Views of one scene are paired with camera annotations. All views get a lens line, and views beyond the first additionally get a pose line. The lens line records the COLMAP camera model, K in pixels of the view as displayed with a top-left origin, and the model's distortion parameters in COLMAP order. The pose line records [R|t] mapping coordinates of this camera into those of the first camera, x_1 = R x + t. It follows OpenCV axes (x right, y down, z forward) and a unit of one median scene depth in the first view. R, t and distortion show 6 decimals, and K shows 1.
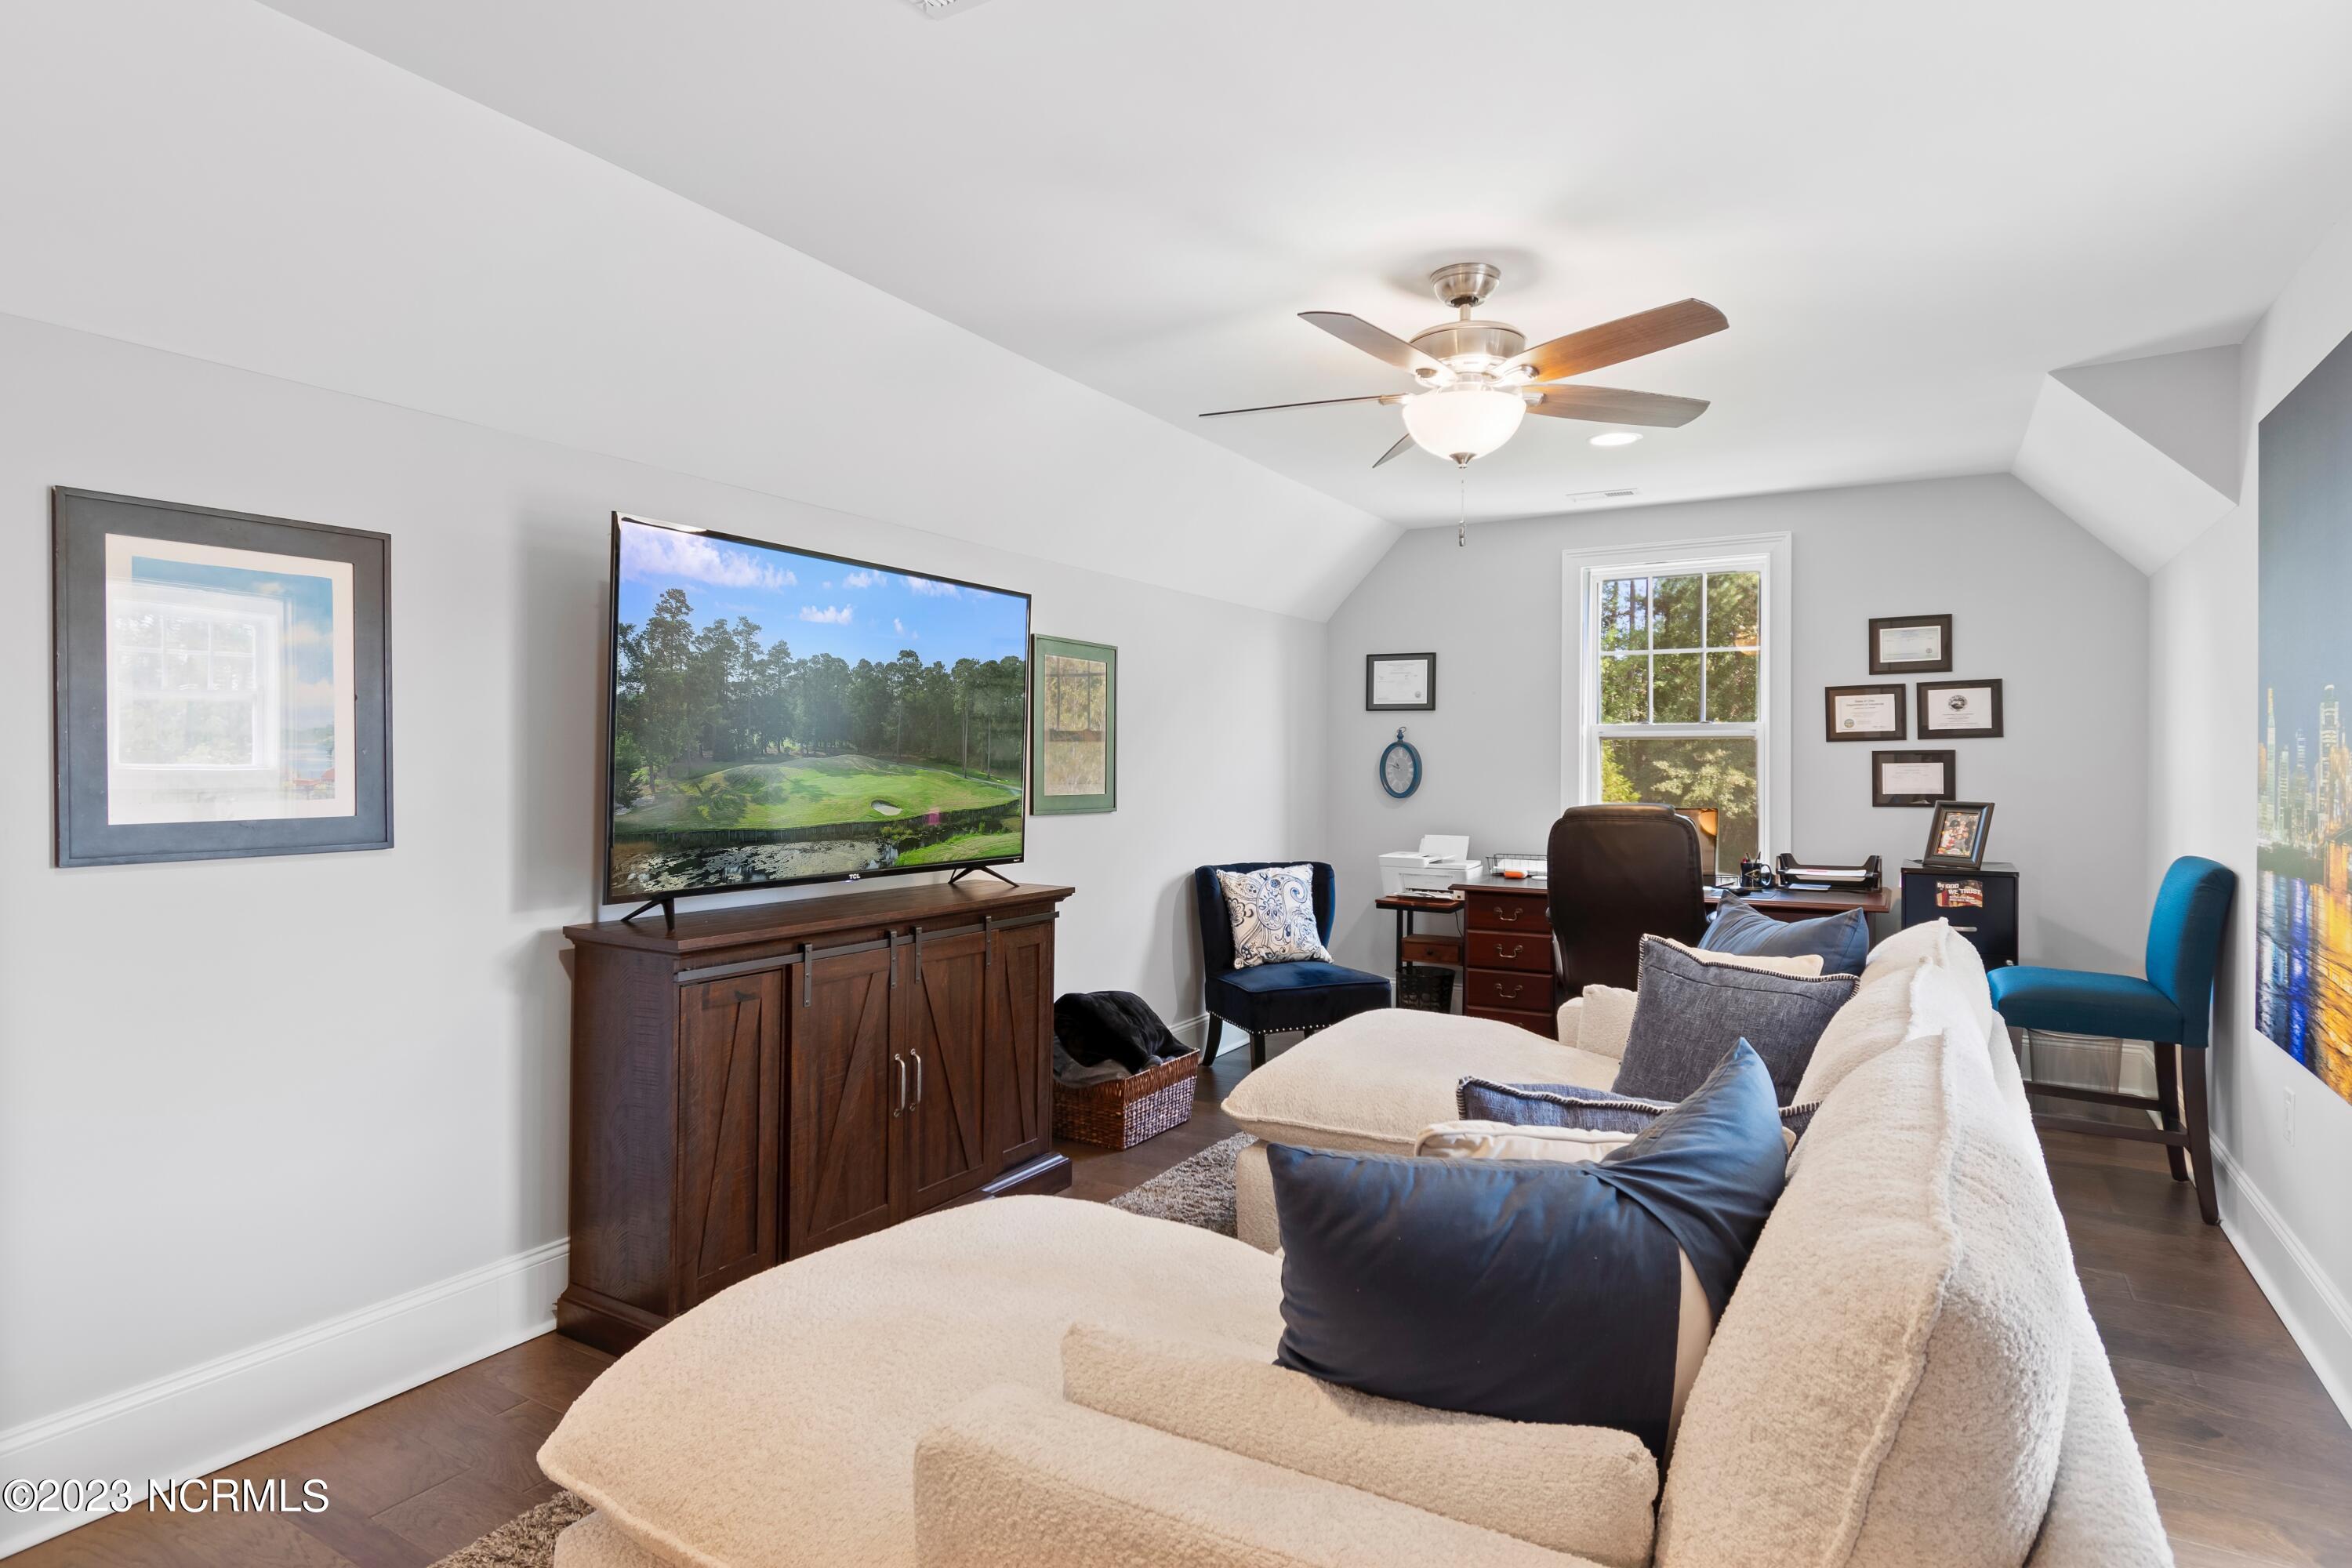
lens RADIAL K [[1276.6, 0, 1176.0], [0, 1276.6, 784.0], [0, 0, 1]] dist [0.001301, -0.000485]
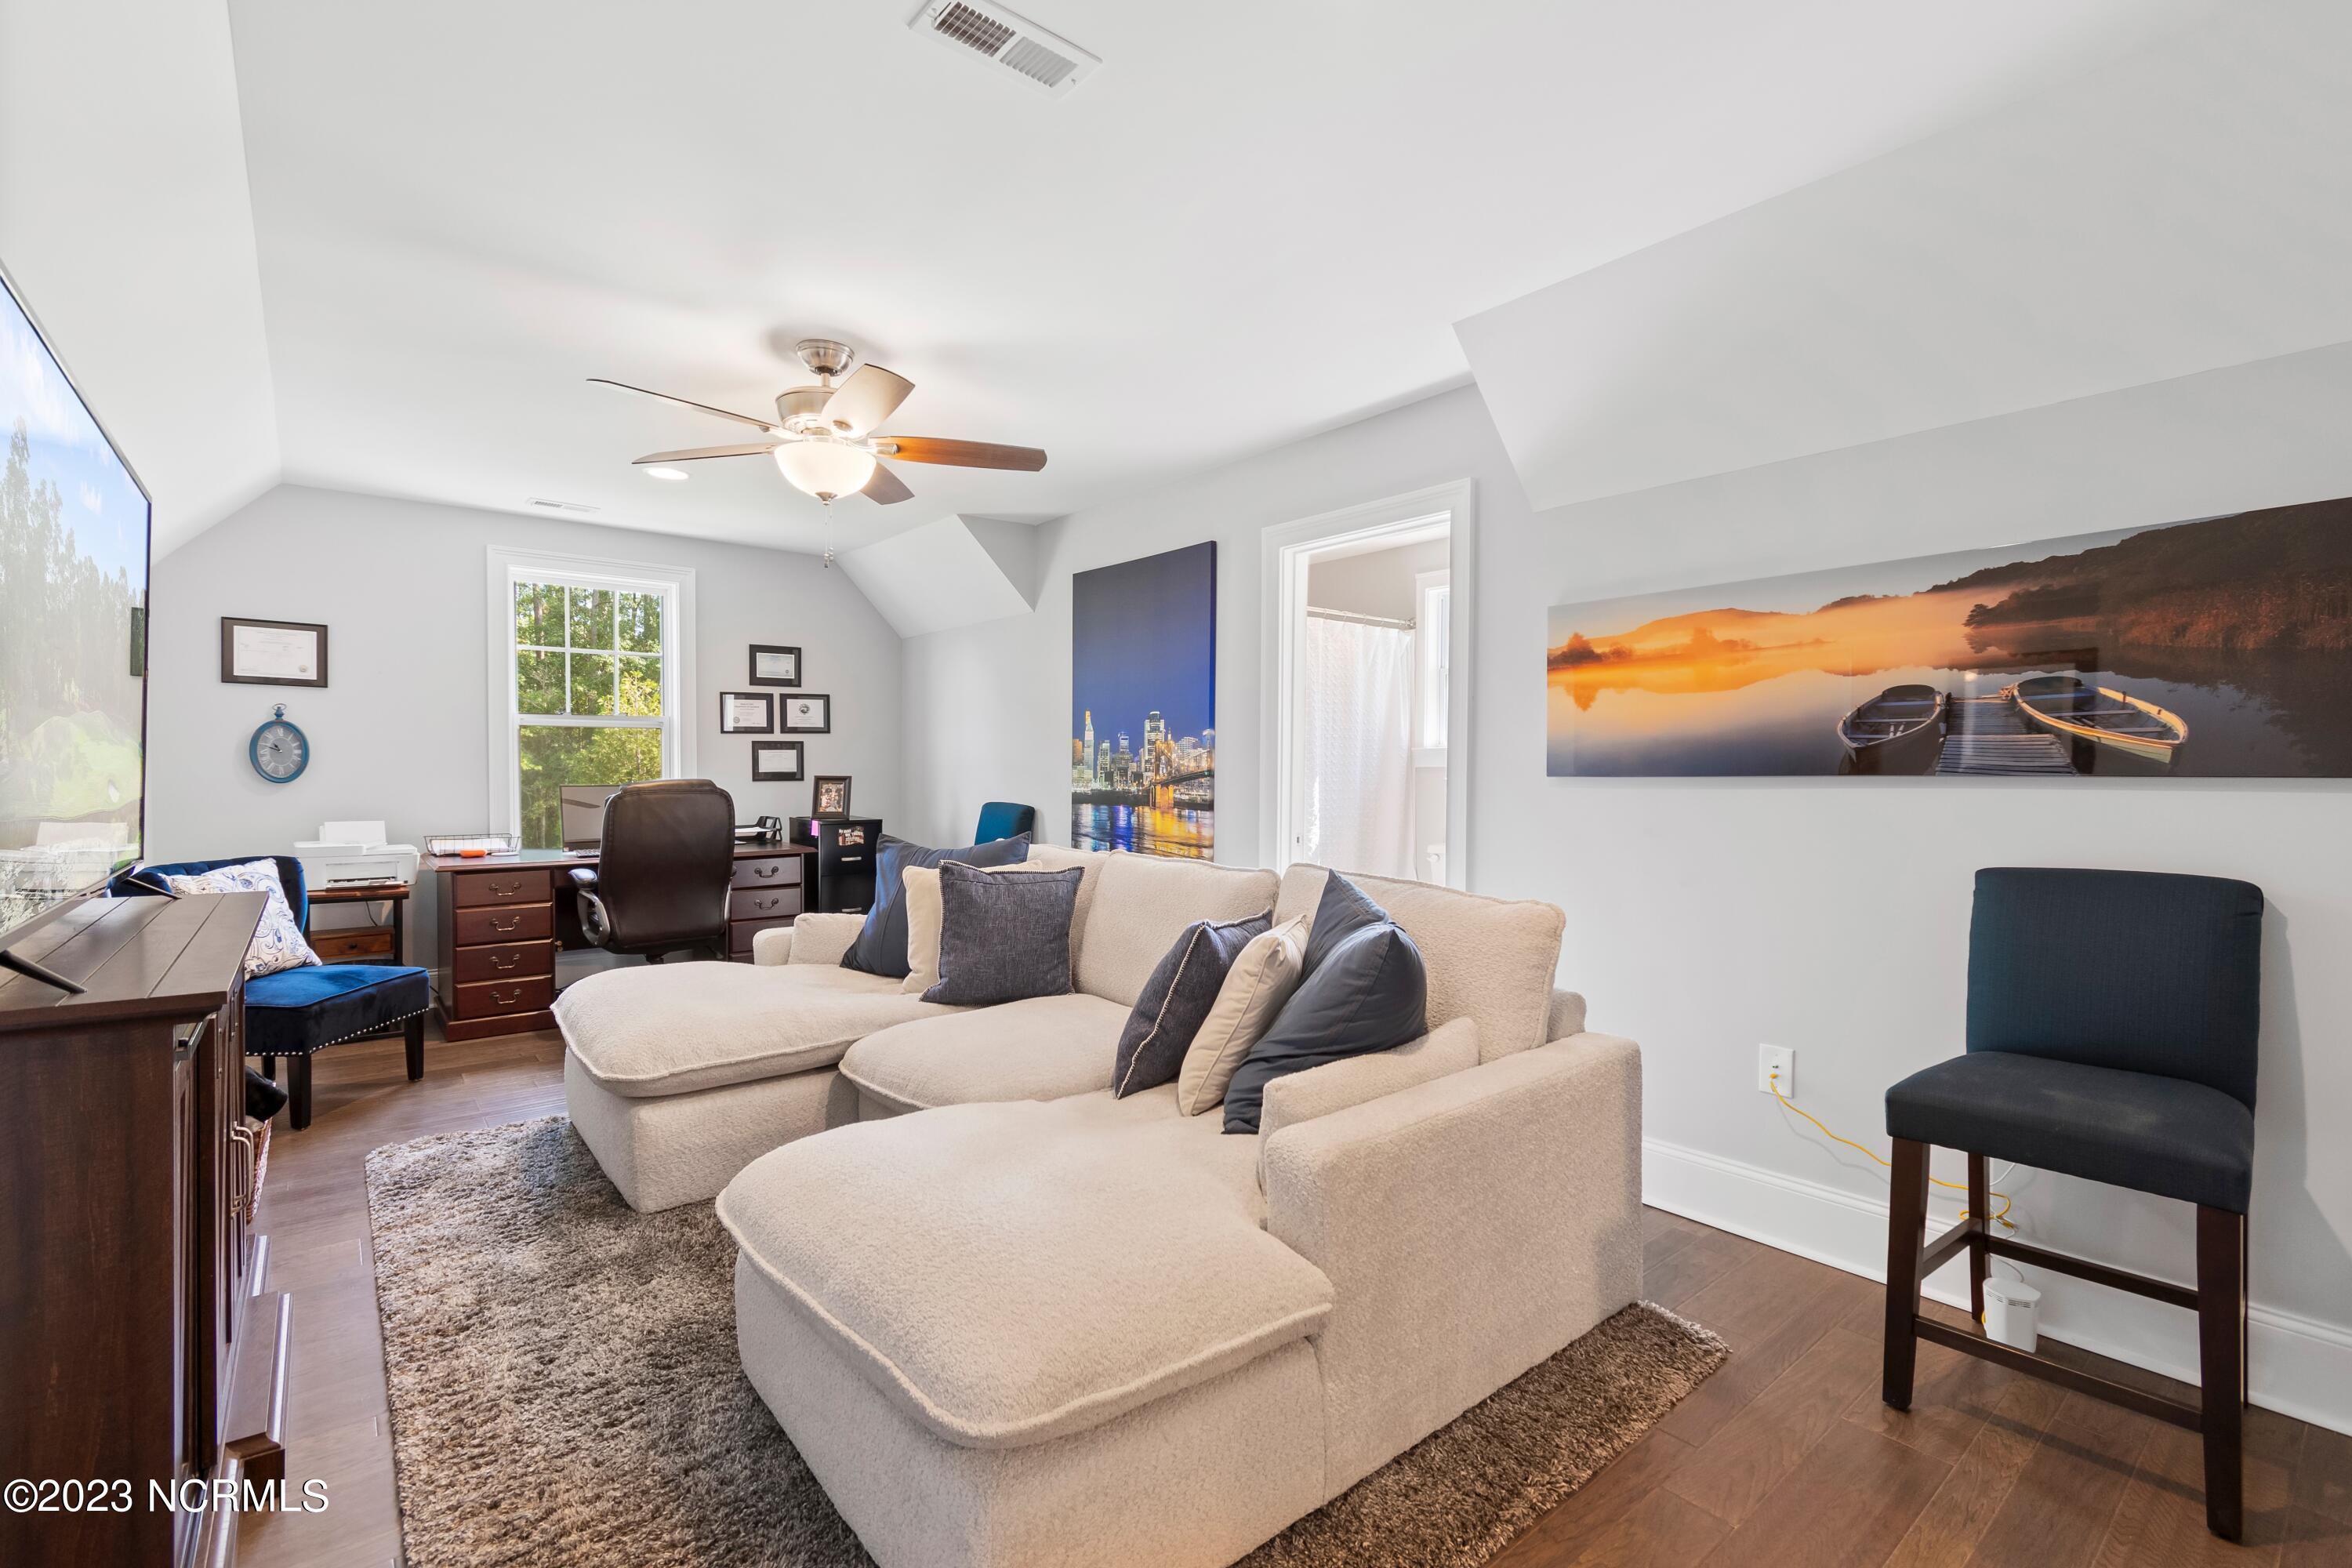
lens RADIAL K [[1053.0, 0, 1180.3], [0, 1053.0, 803.5], [0, 0, 1]] dist [0.001330, -0.000067]
pose [[0.326320, -0.034748, 0.944621, -0.383404], [0.010468, 0.999396, 0.033146, 0.008941], [-0.945201, -0.000928, 0.326486, 0.196606]]
